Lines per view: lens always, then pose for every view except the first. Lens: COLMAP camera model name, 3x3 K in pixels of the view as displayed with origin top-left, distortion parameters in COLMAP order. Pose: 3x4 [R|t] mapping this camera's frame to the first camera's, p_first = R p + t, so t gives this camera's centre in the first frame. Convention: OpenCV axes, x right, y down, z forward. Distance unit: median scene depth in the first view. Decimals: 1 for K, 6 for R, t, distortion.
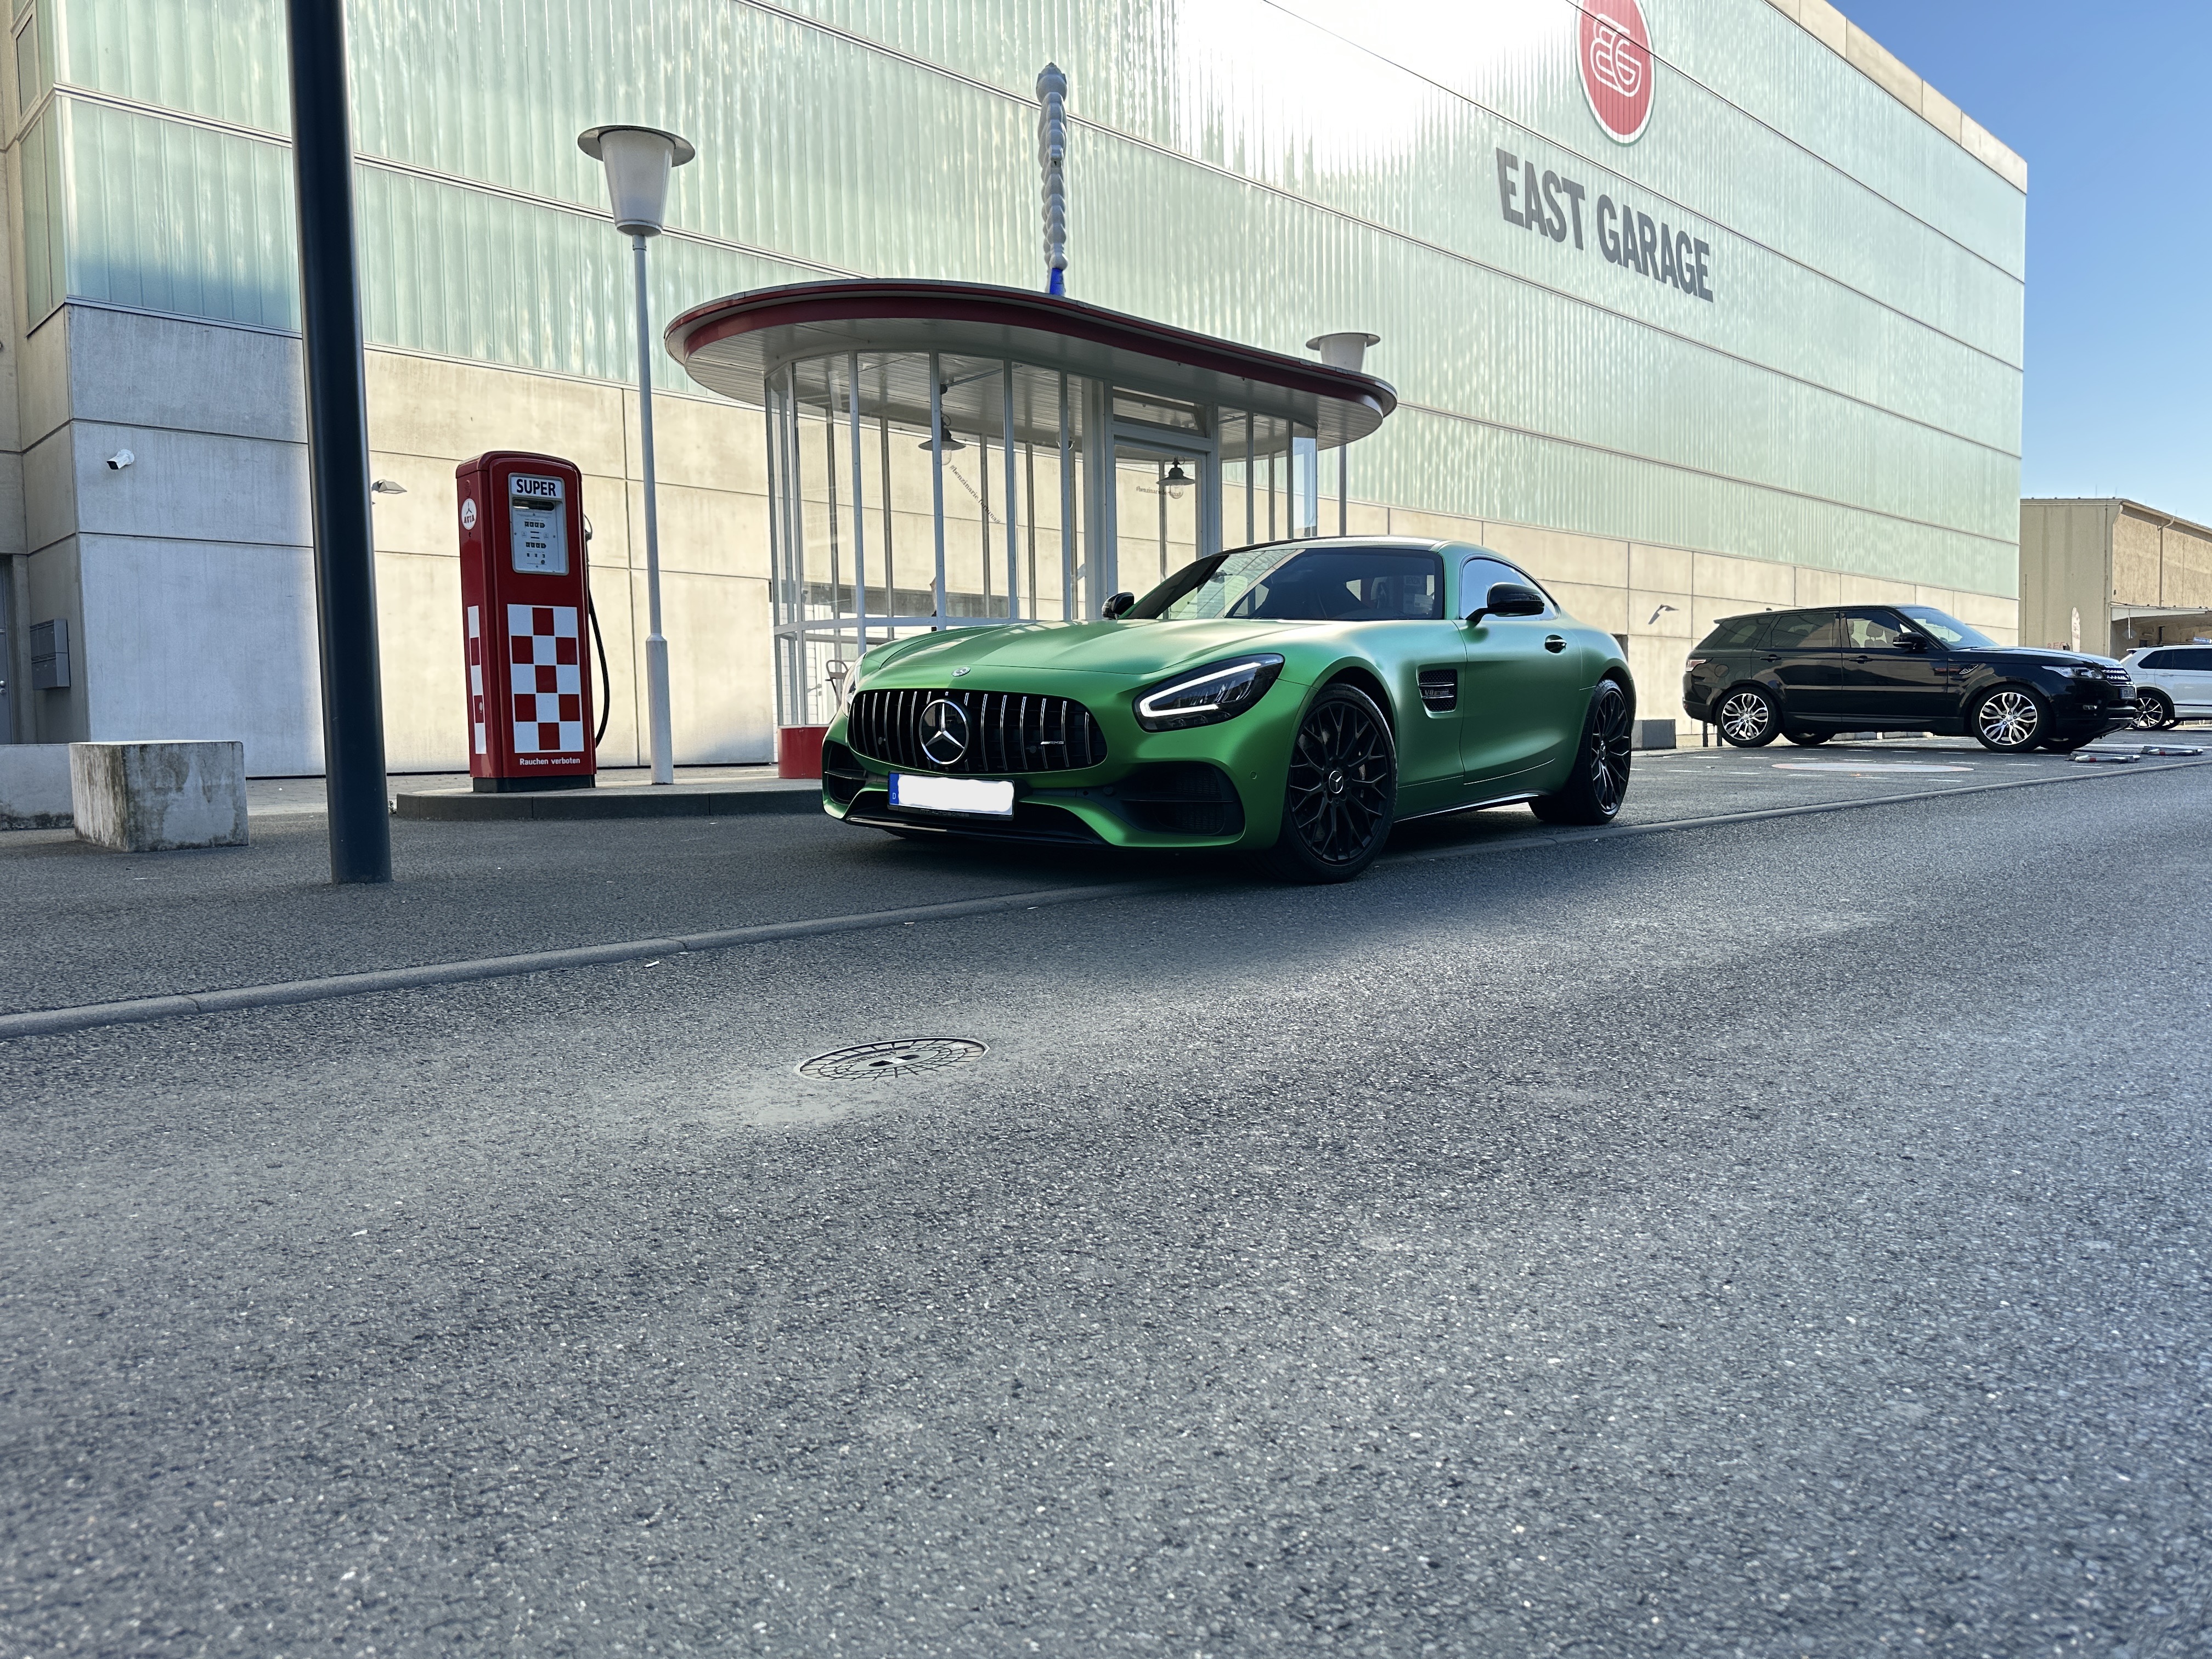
lens RADIAL K [[1581.2, 0, 1106.7], [0, 1581.2, 834.6], [0, 0, 1]] dist [0.043264, -0.072554]
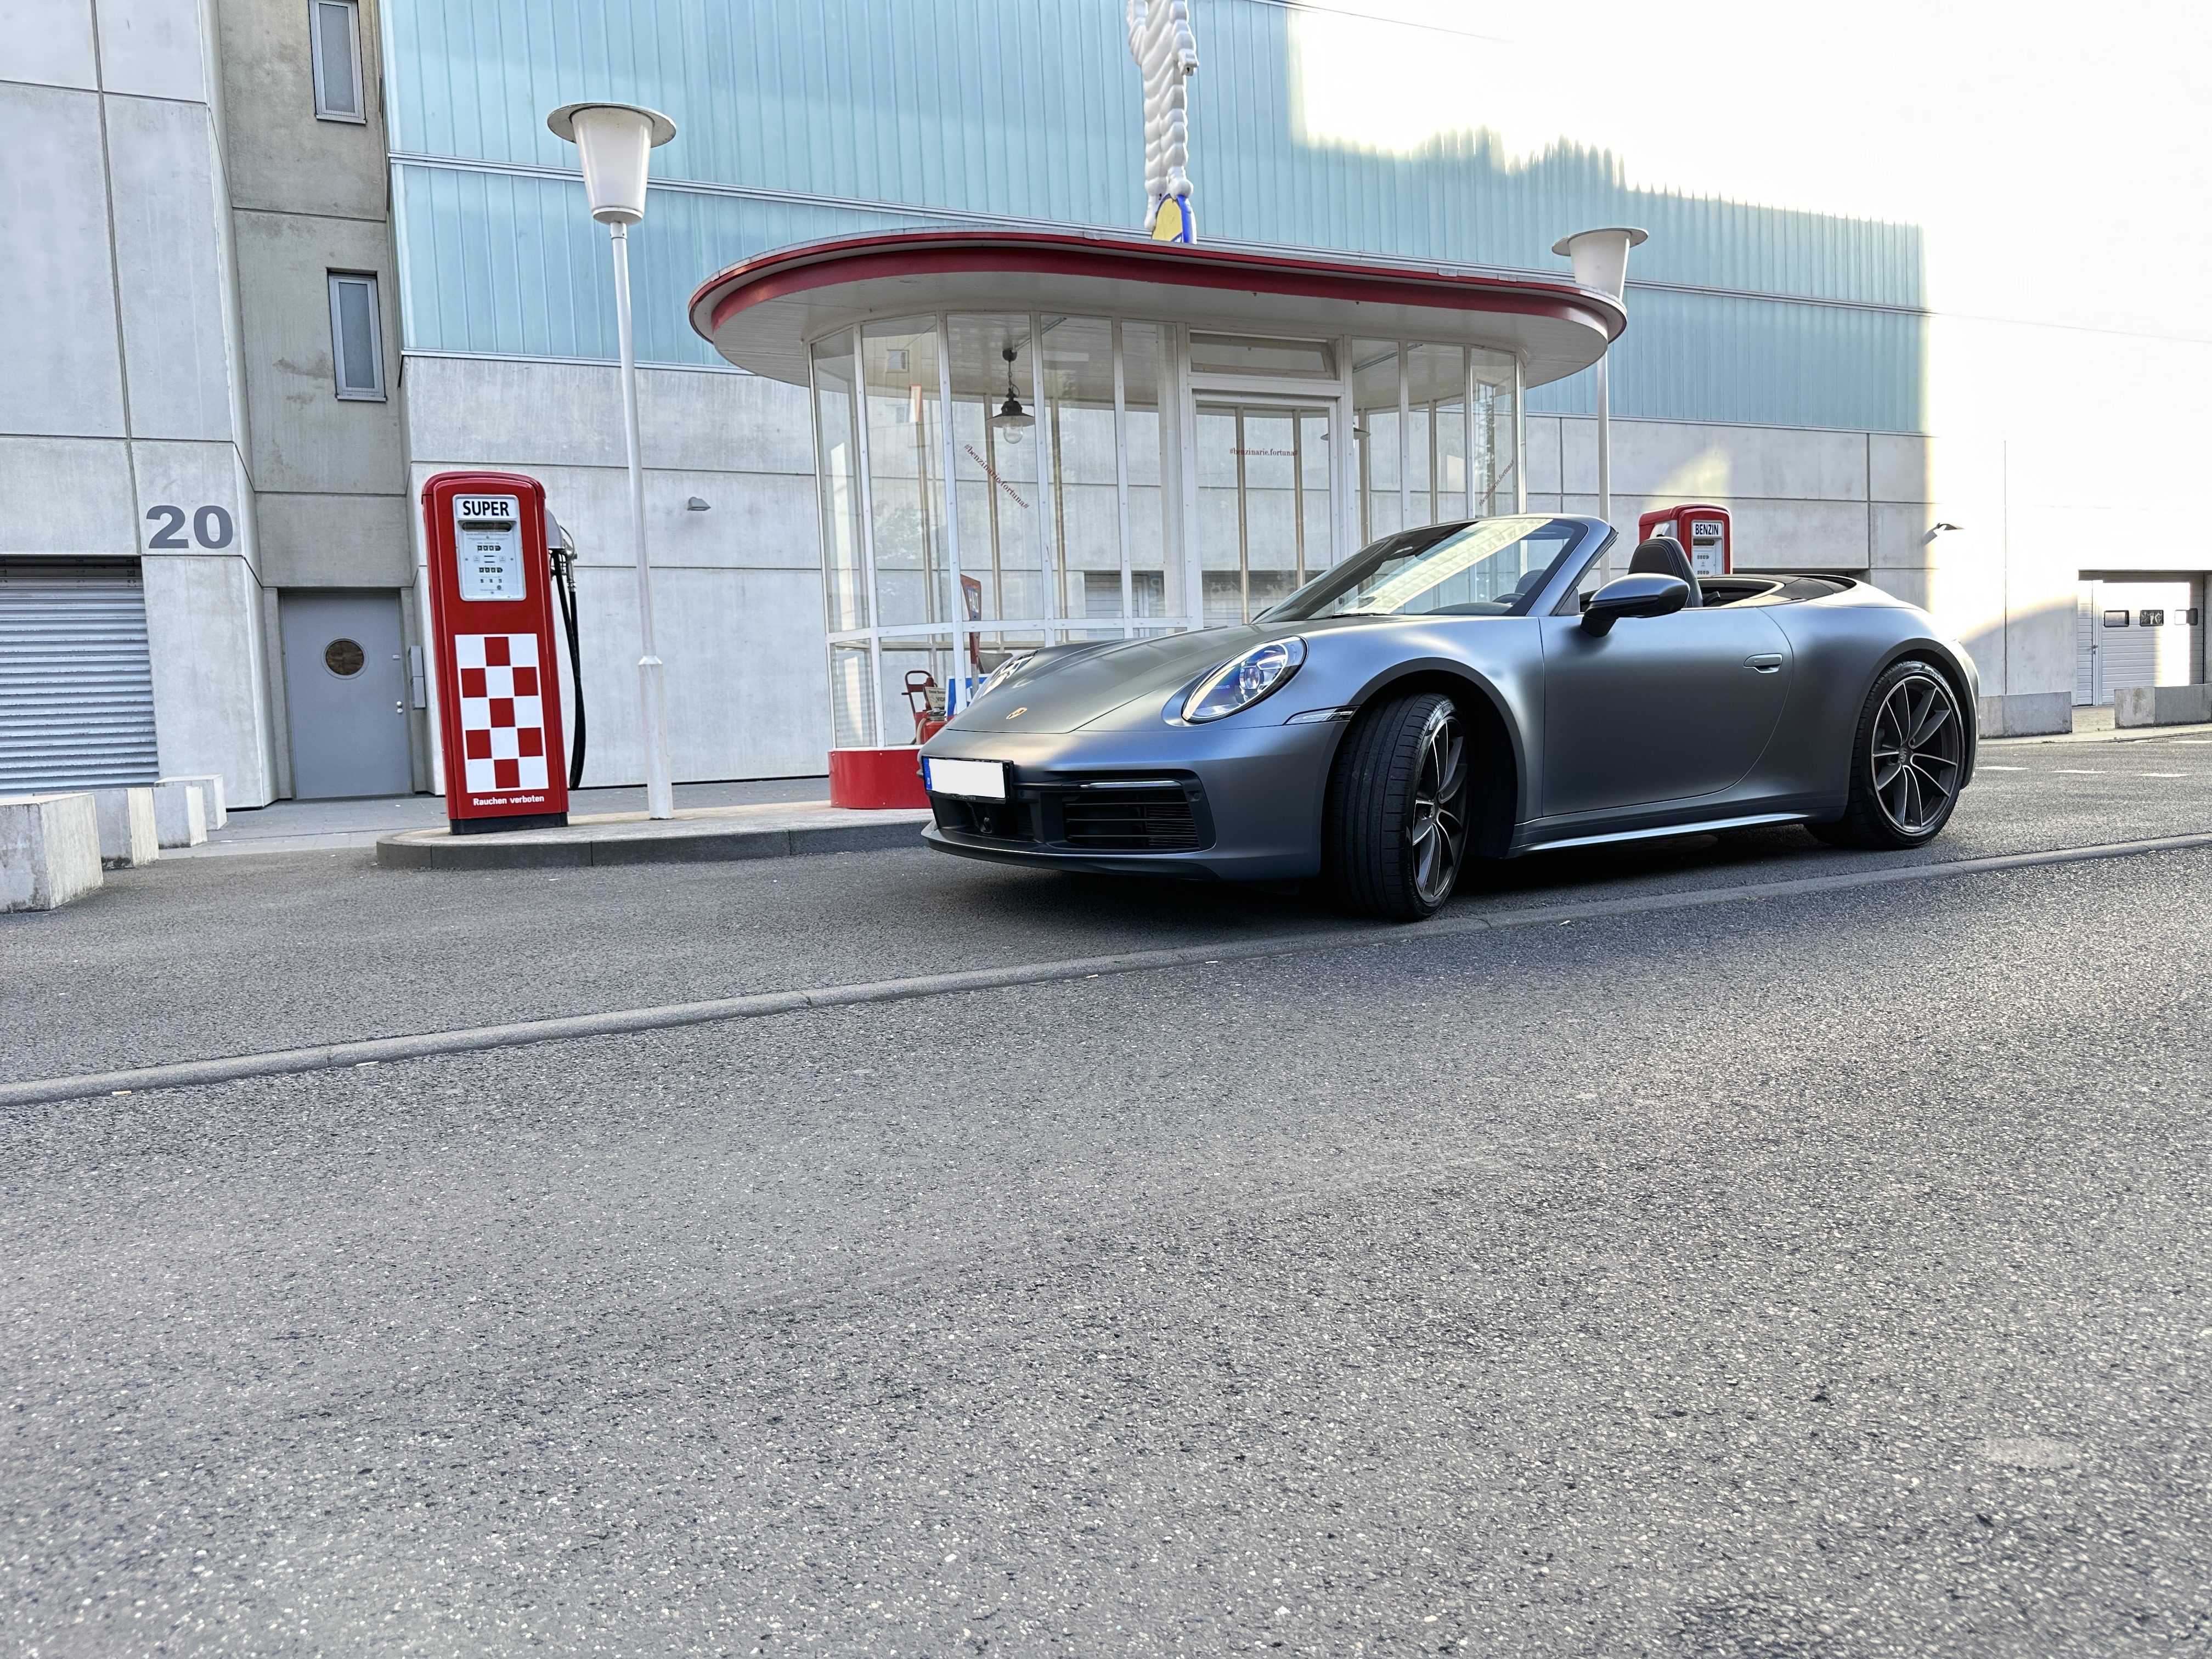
lens RADIAL K [[1581.2, 0, 1117.9], [0, 1581.2, 831.3], [0, 0, 1]] dist [0.043264, -0.072554]
pose [[0.948452, -0.002164, -0.316912, 0.286038], [0.006669, 0.999892, 0.013133, -0.037651], [0.316850, -0.014570, 0.948364, 0.224416]]
